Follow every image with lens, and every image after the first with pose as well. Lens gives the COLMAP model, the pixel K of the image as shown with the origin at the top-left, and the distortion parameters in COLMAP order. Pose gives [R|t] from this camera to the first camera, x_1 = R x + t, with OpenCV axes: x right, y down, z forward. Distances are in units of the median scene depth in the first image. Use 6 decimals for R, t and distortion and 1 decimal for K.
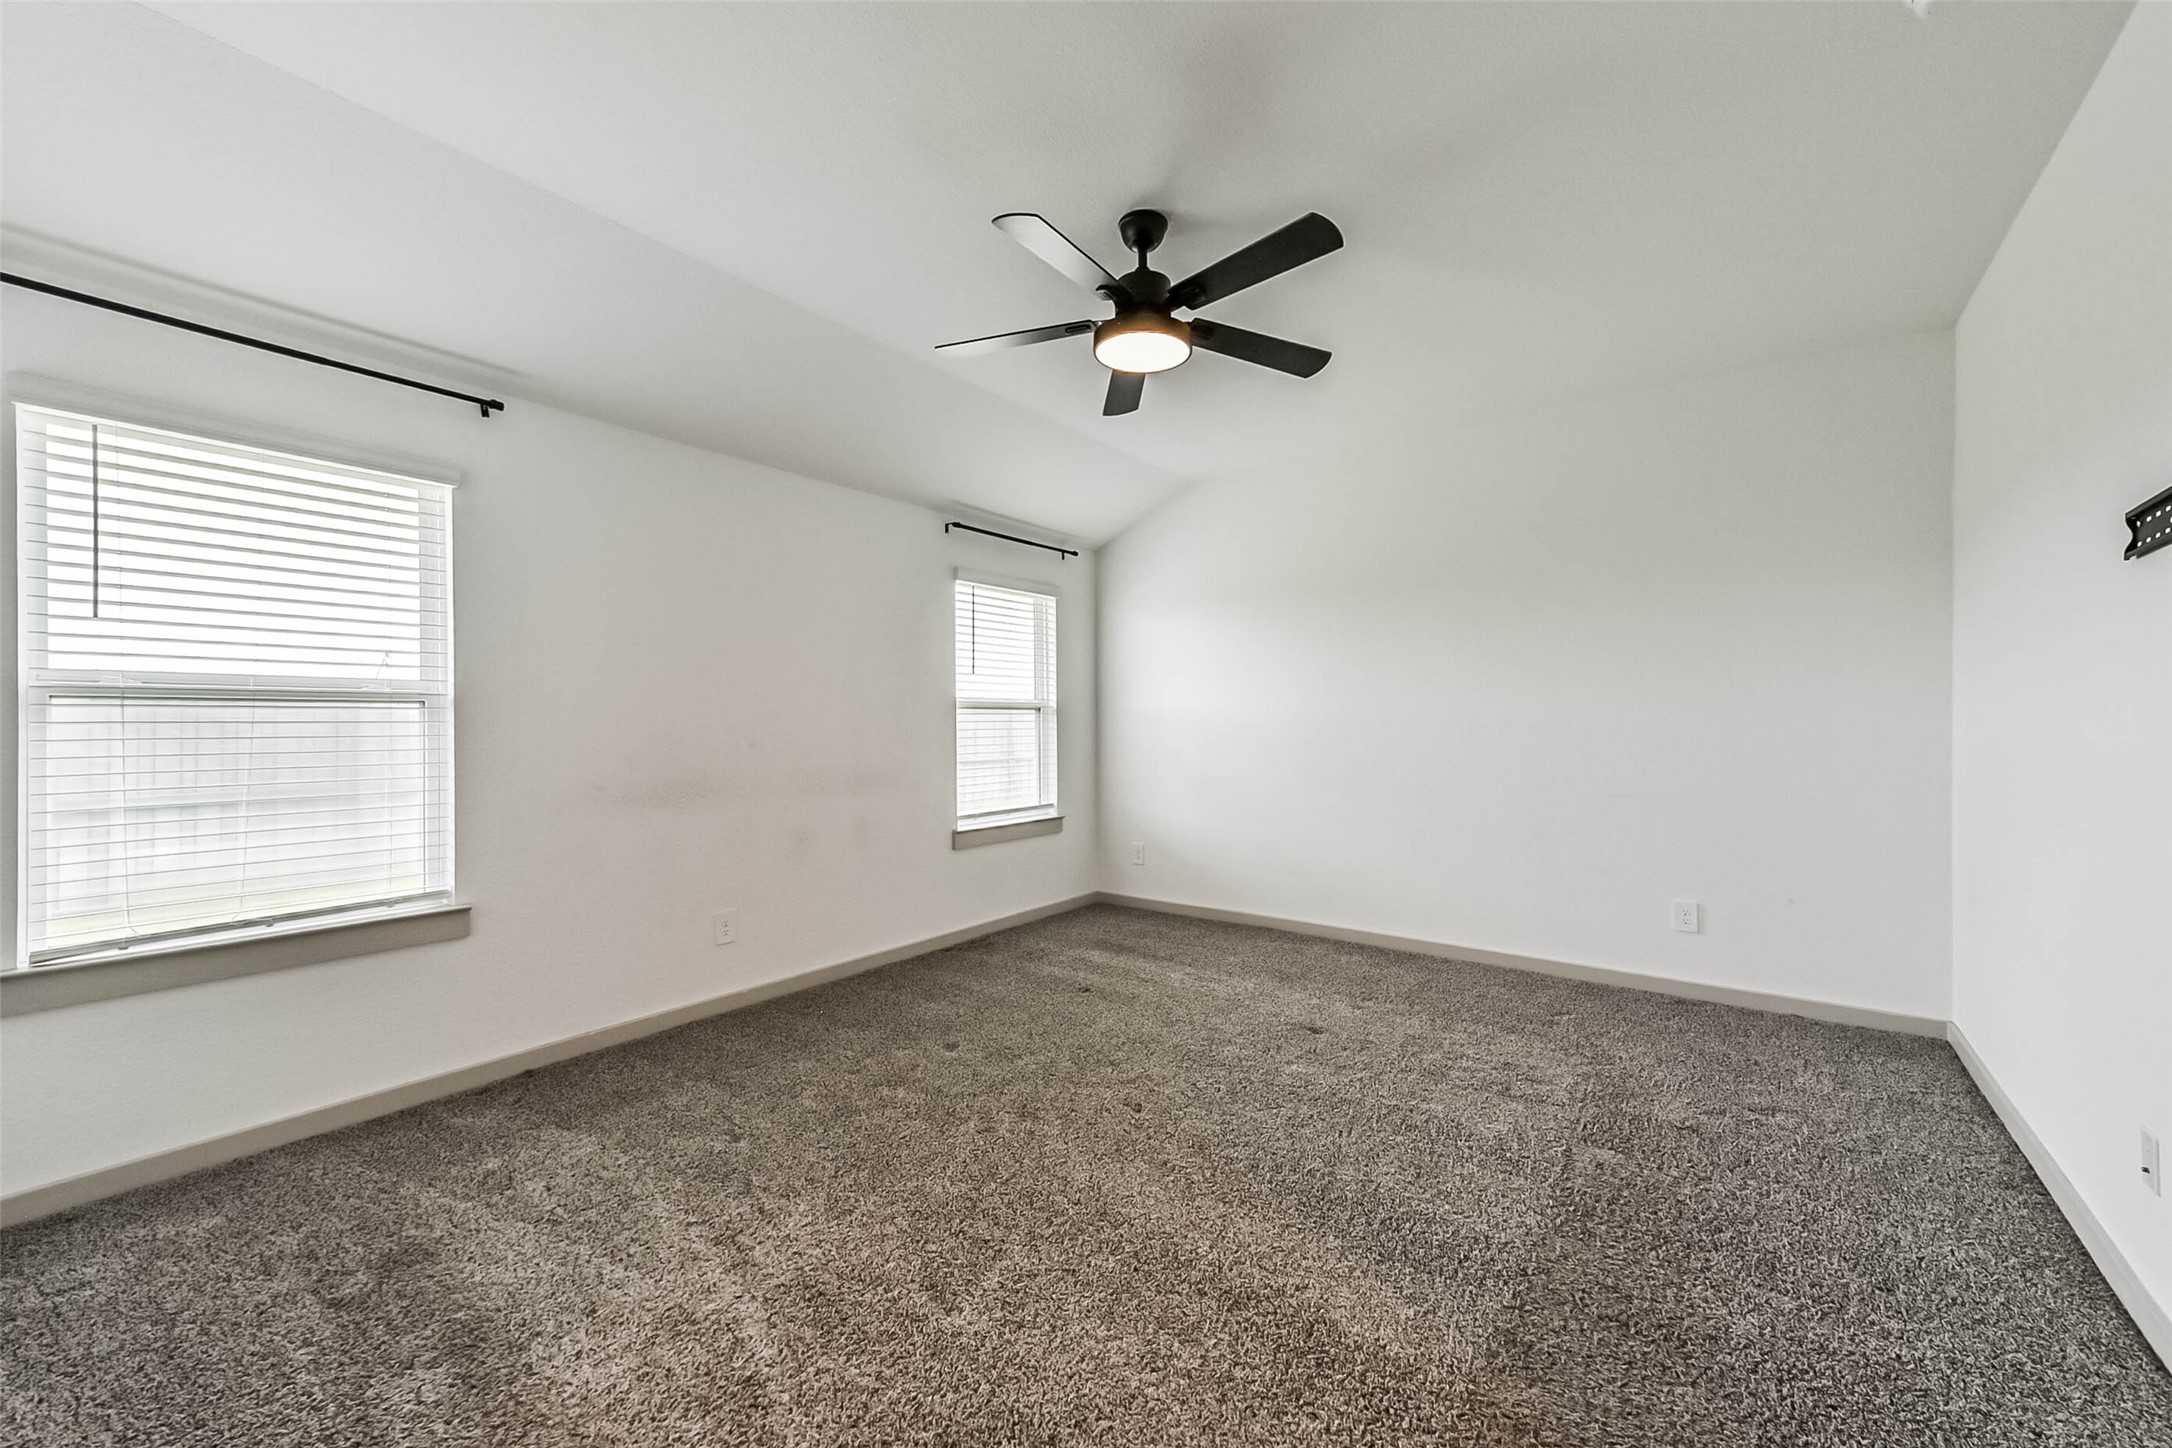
lens RADIAL K [[944.5, 0, 1053.5], [0, 944.5, 723.7], [0, 0, 1]] dist [0.017821, -0.000141]
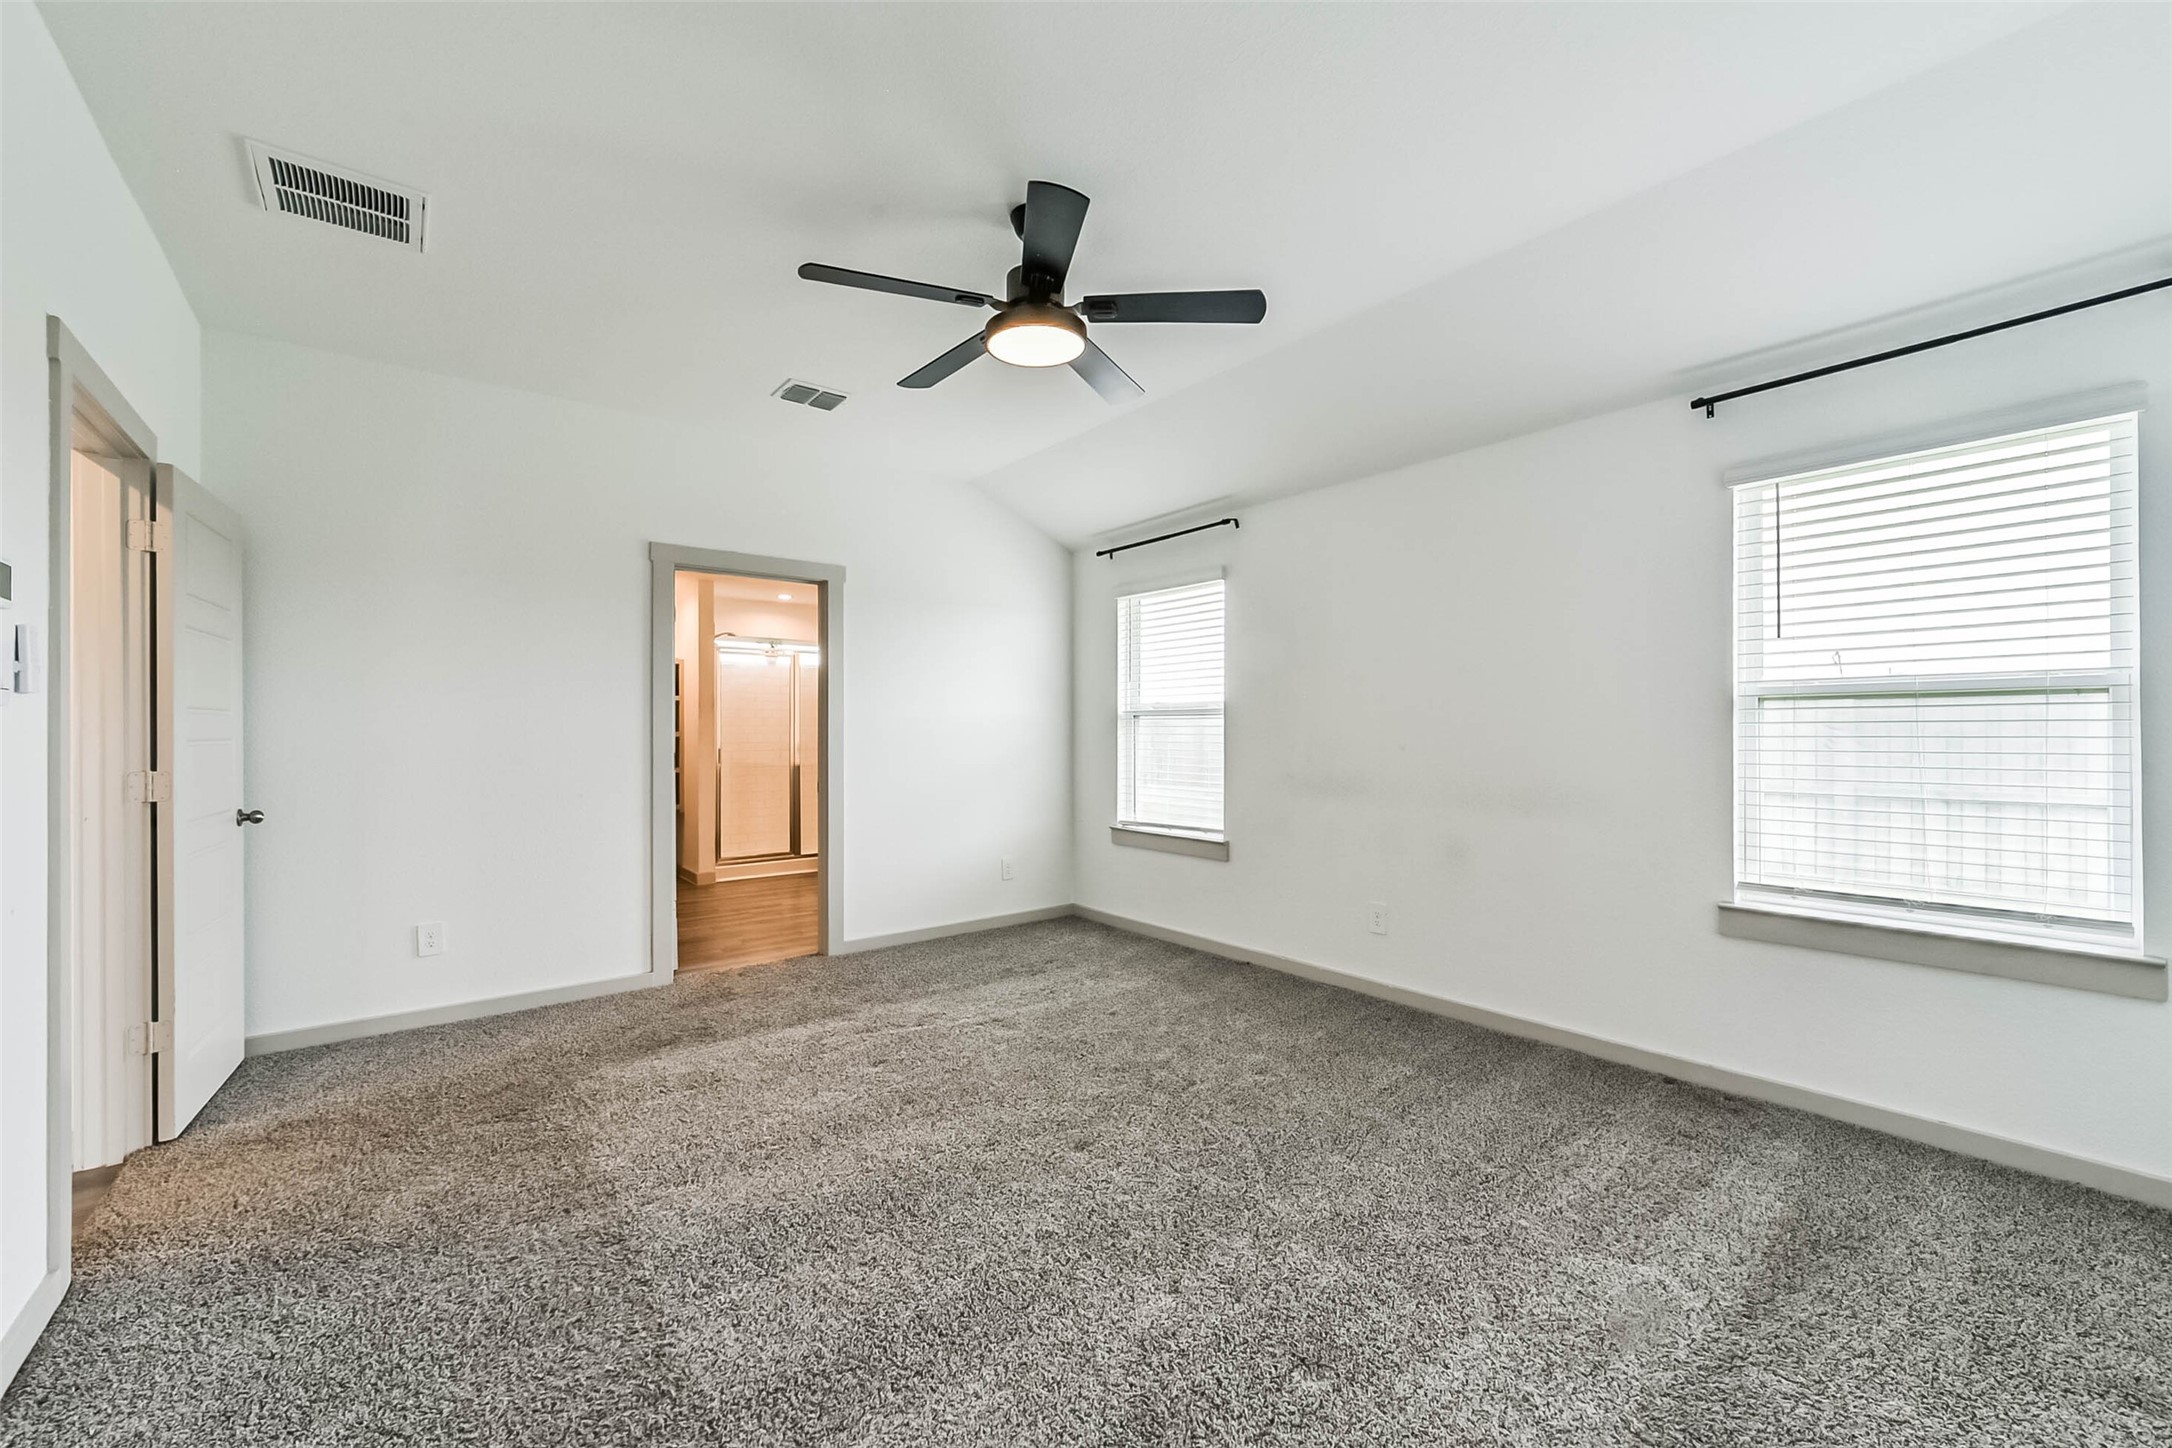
lens RADIAL K [[858.0, 0, 1086.0], [0, 858.0, 724.0], [0, 0, 1]] dist [-0.002243, 0.000005]
pose [[-0.278526, -0.000721, -0.960429, 0.565832], [0.005492, 0.999982, -0.002344, -0.002508], [0.960413, -0.005928, -0.278517, 0.802520]]
